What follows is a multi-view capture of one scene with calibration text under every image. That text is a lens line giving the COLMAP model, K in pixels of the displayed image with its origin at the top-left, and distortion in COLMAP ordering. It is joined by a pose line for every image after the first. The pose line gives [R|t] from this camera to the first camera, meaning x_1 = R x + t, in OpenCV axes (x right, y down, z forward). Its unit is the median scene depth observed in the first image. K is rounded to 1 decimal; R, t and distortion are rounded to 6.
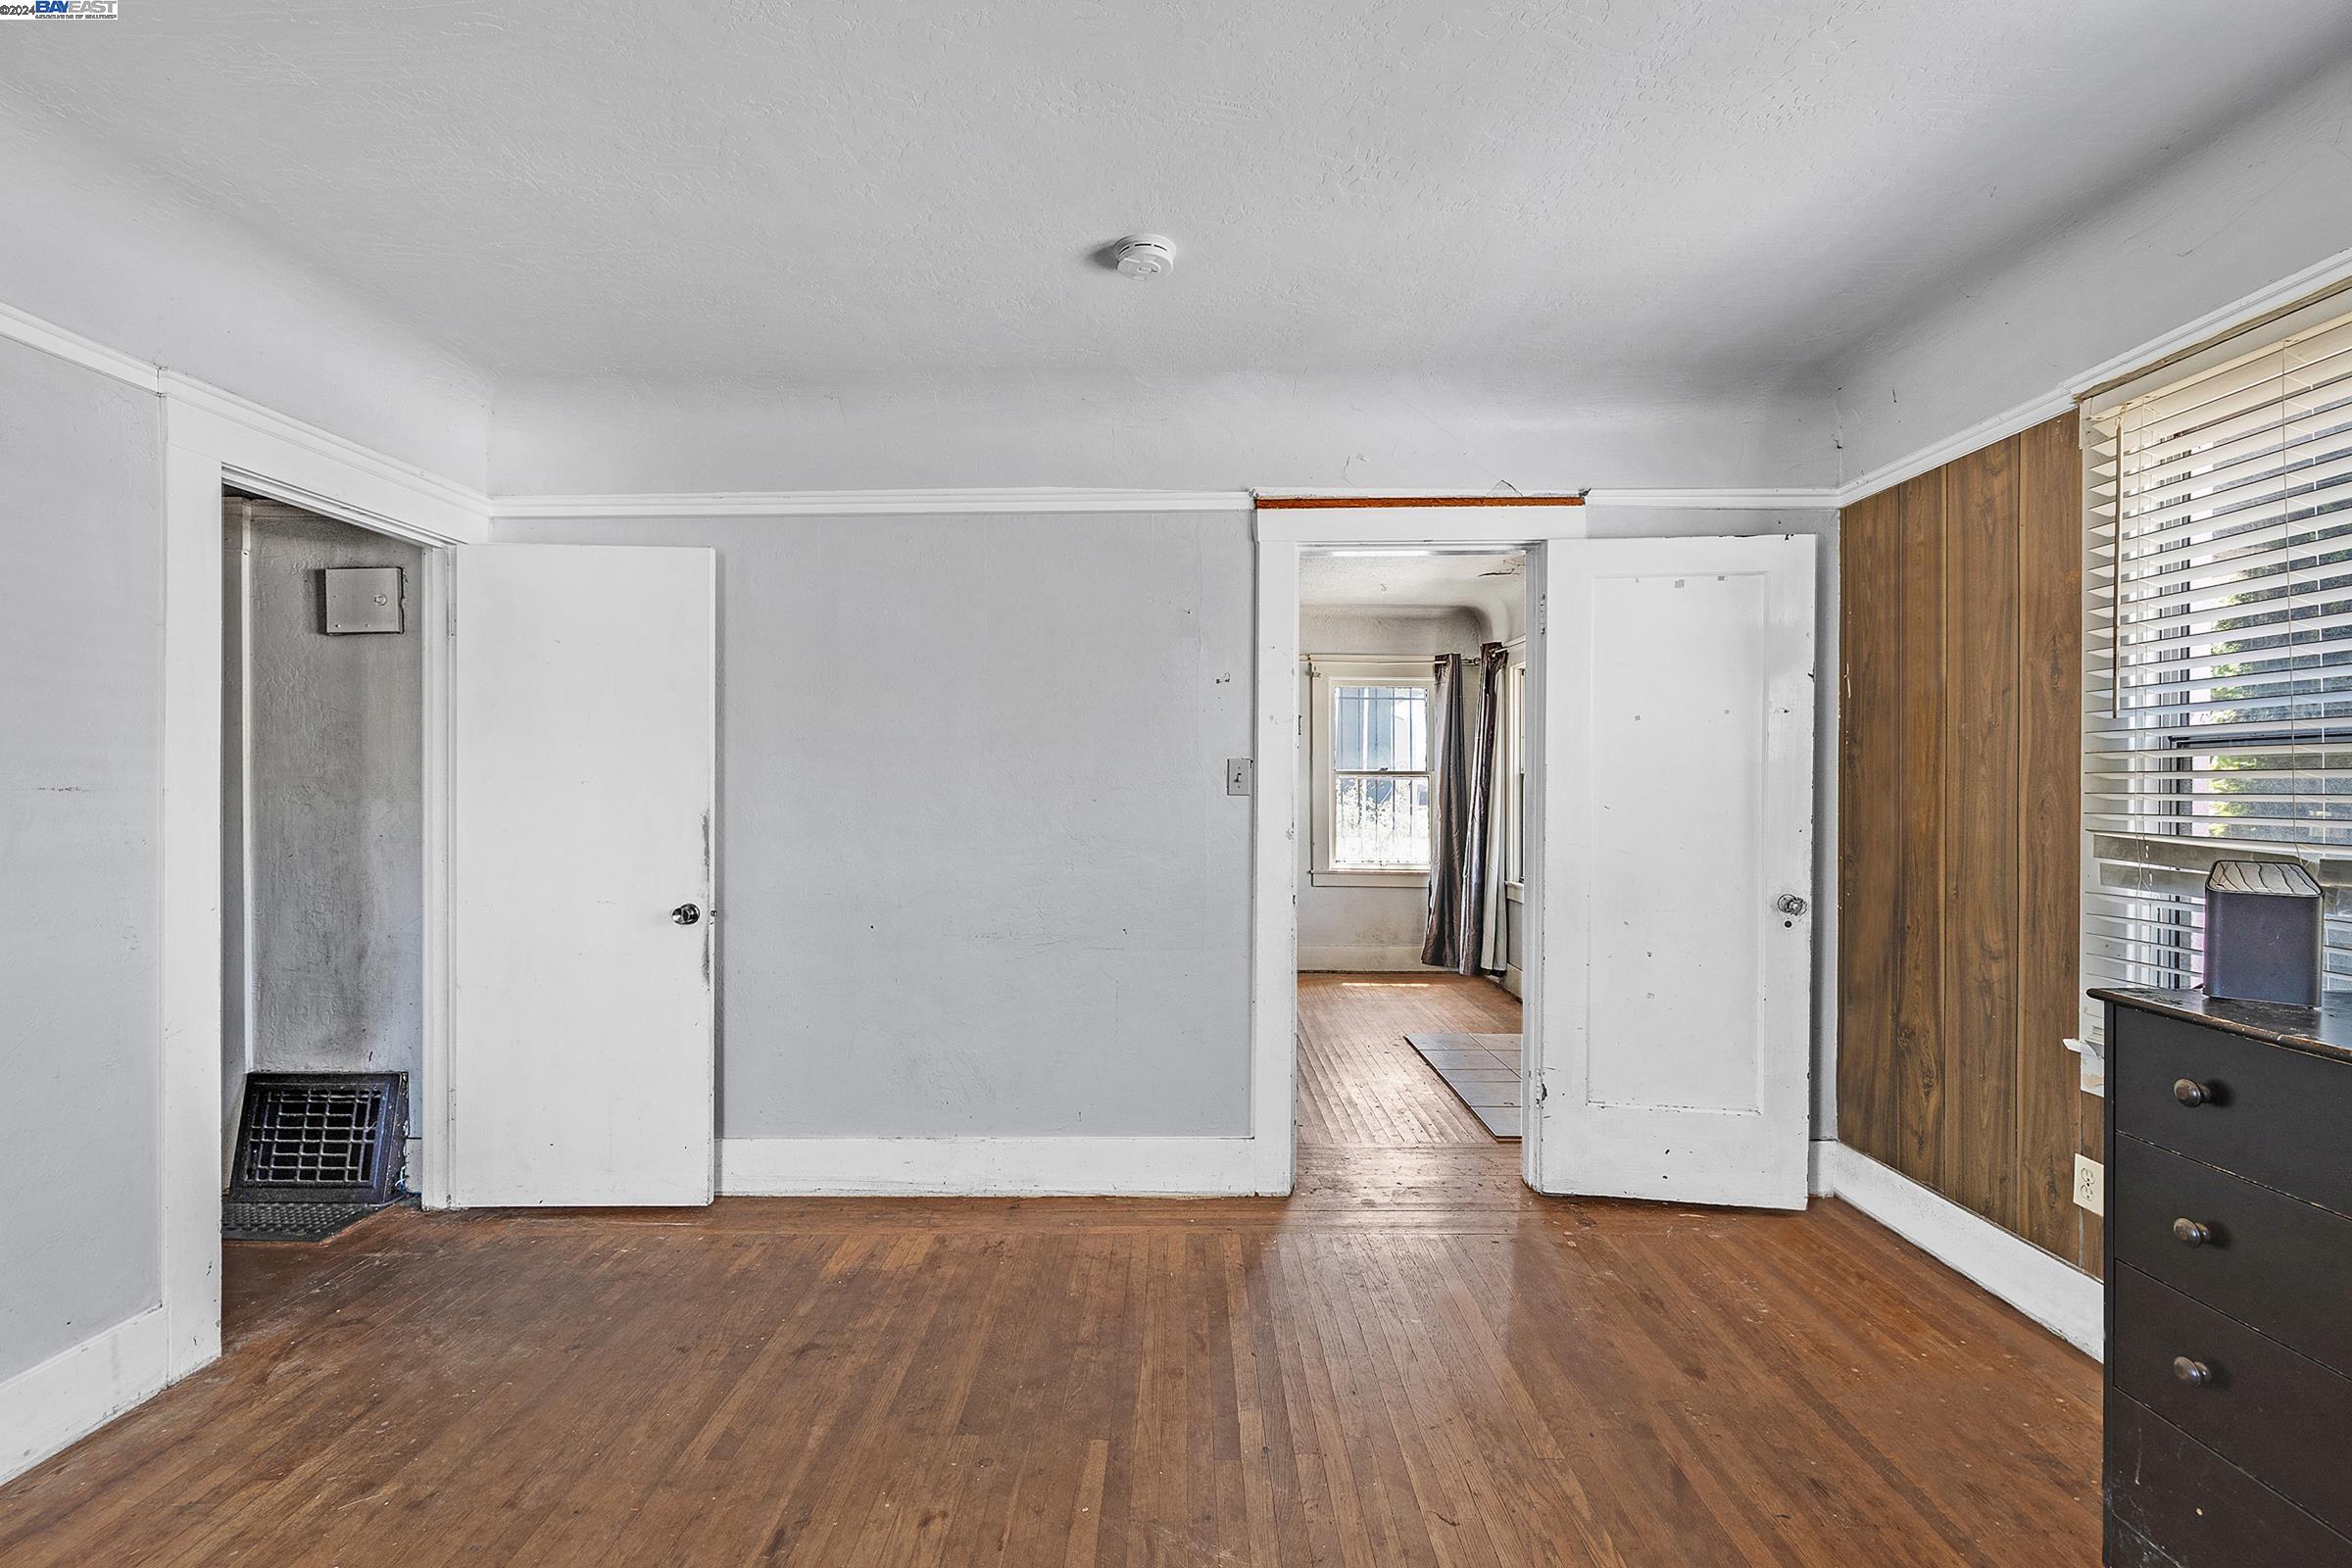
lens RADIAL K [[982.8, 0, 1156.2], [0, 982.8, 782.8], [0, 0, 1]] dist [0.001629, -0.000047]
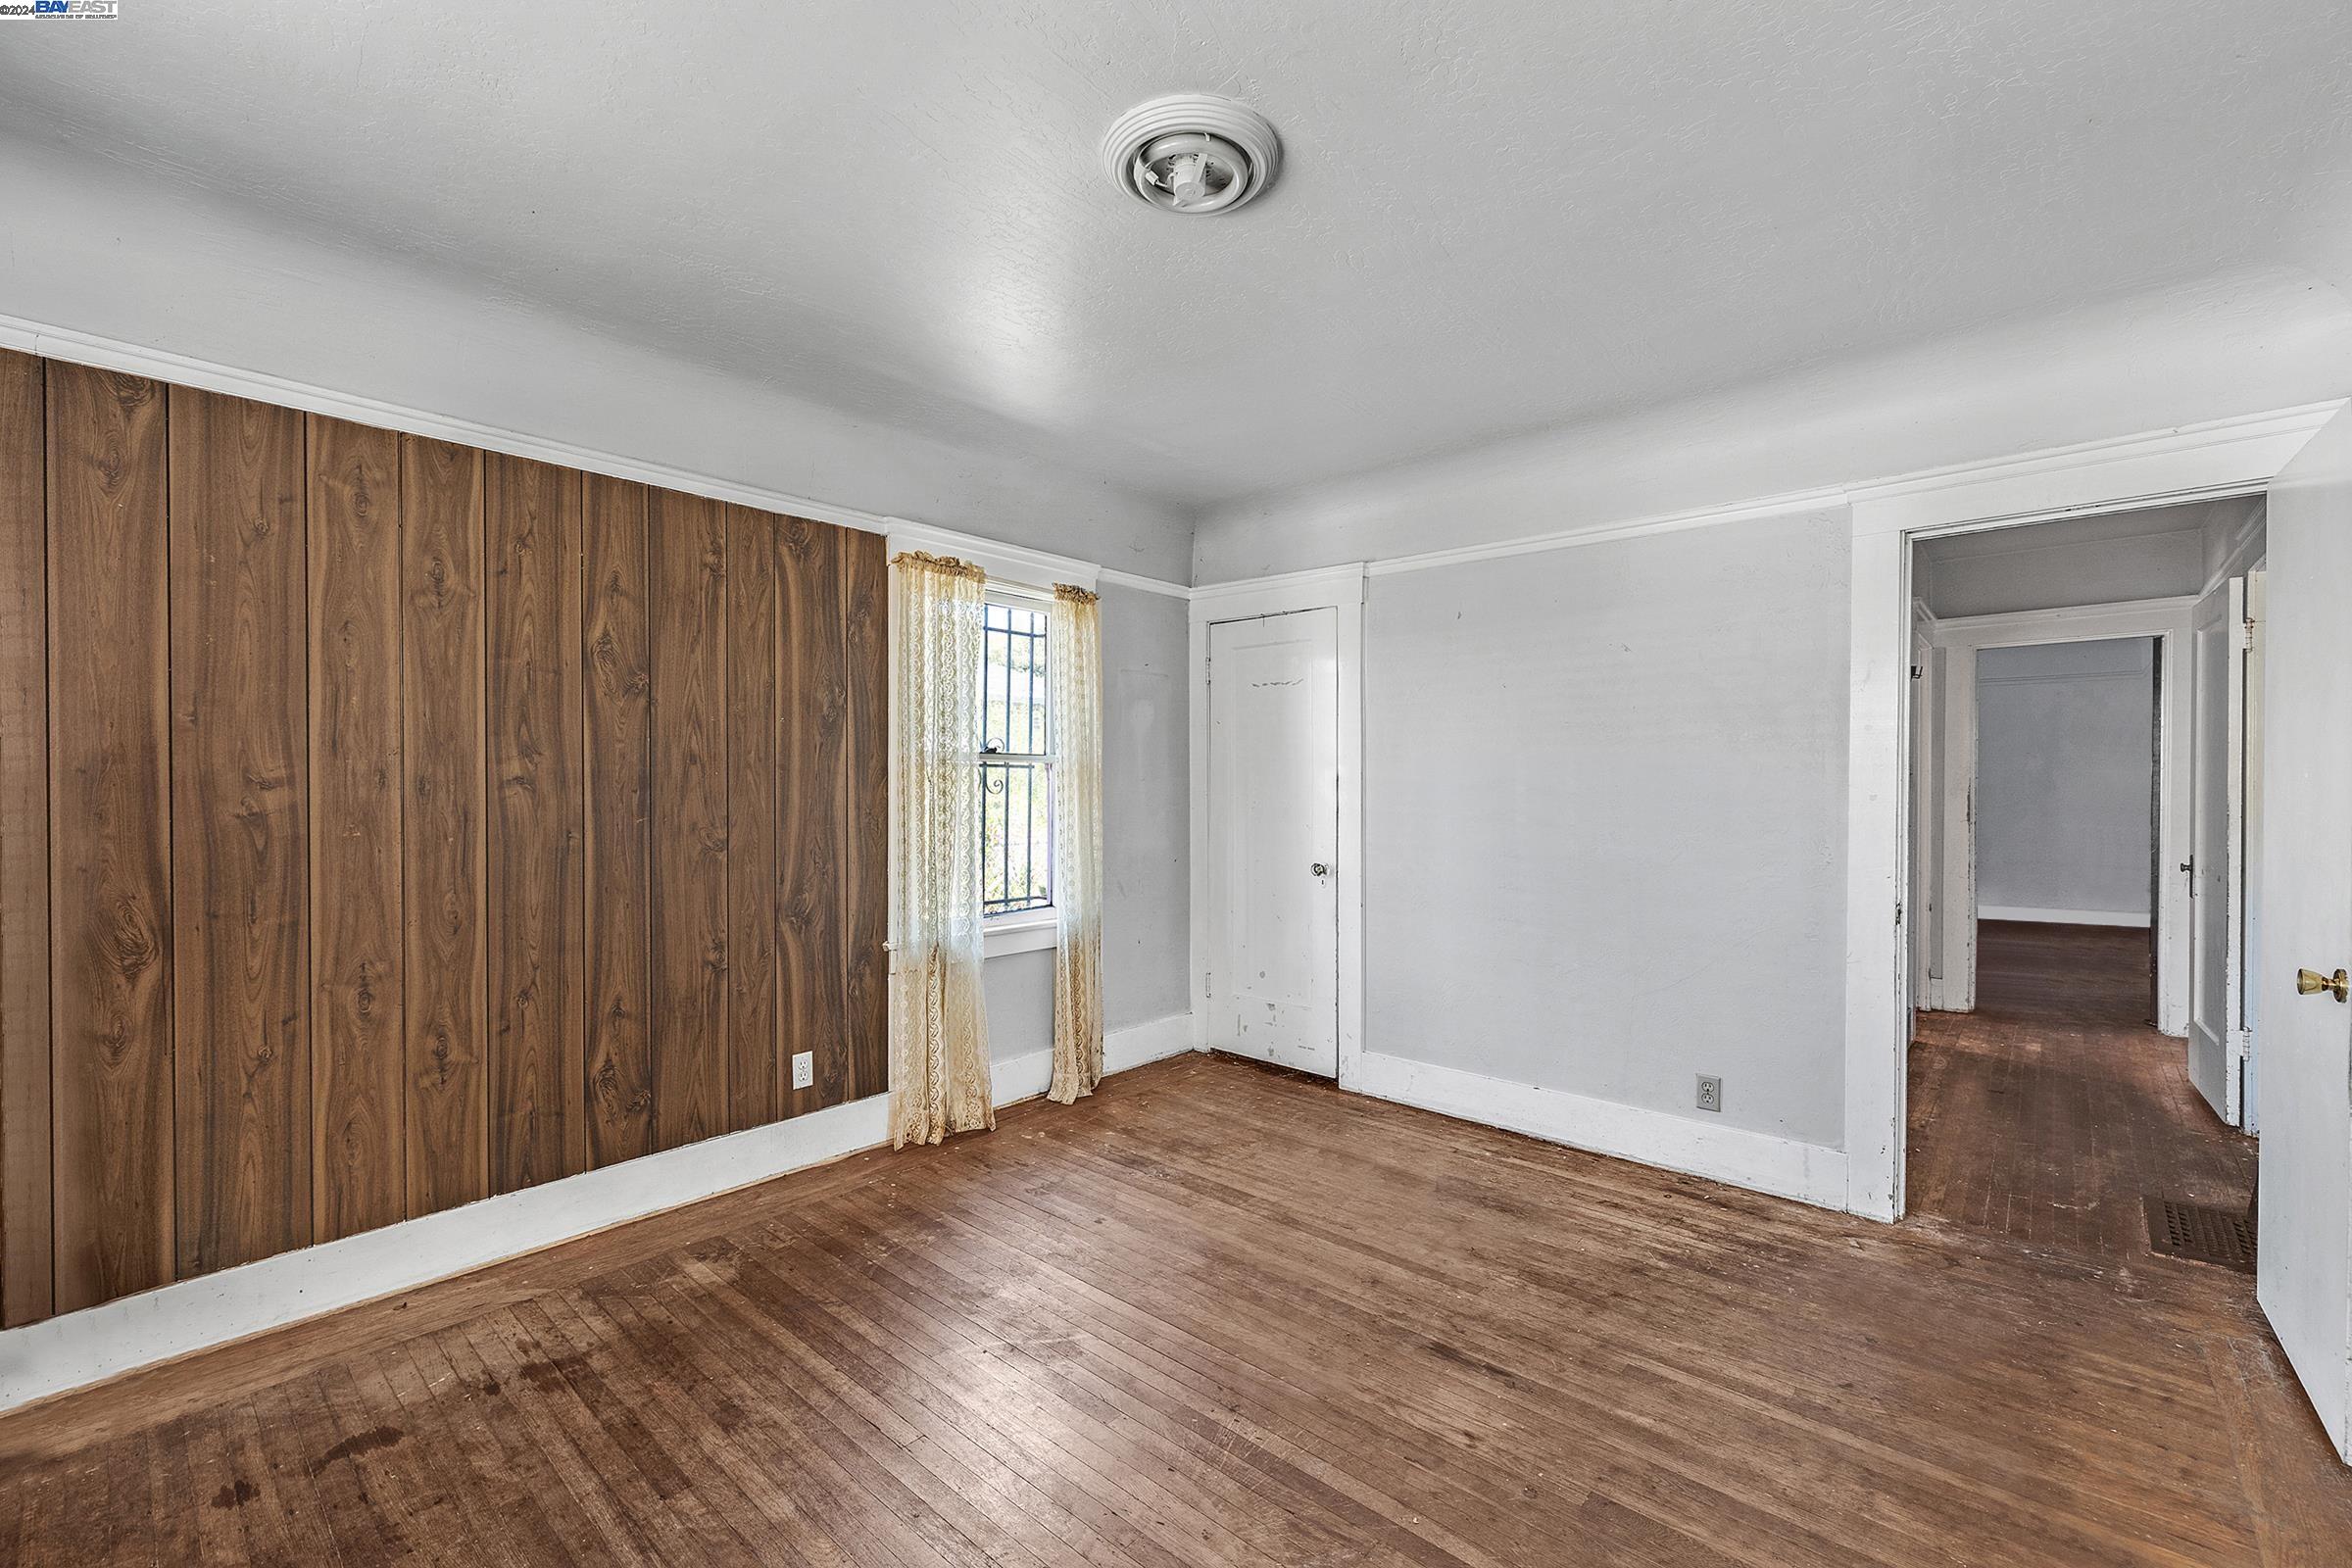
lens RADIAL K [[982.8, 0, 1156.2], [0, 982.8, 782.8], [0, 0, 1]] dist [0.001629, -0.000047]
pose [[-0.649847, -0.000029, -0.760065, 0.743707], [-0.000767, 1.000000, 0.000618, 0.015365], [0.760065, 0.000984, -0.649847, 1.292646]]
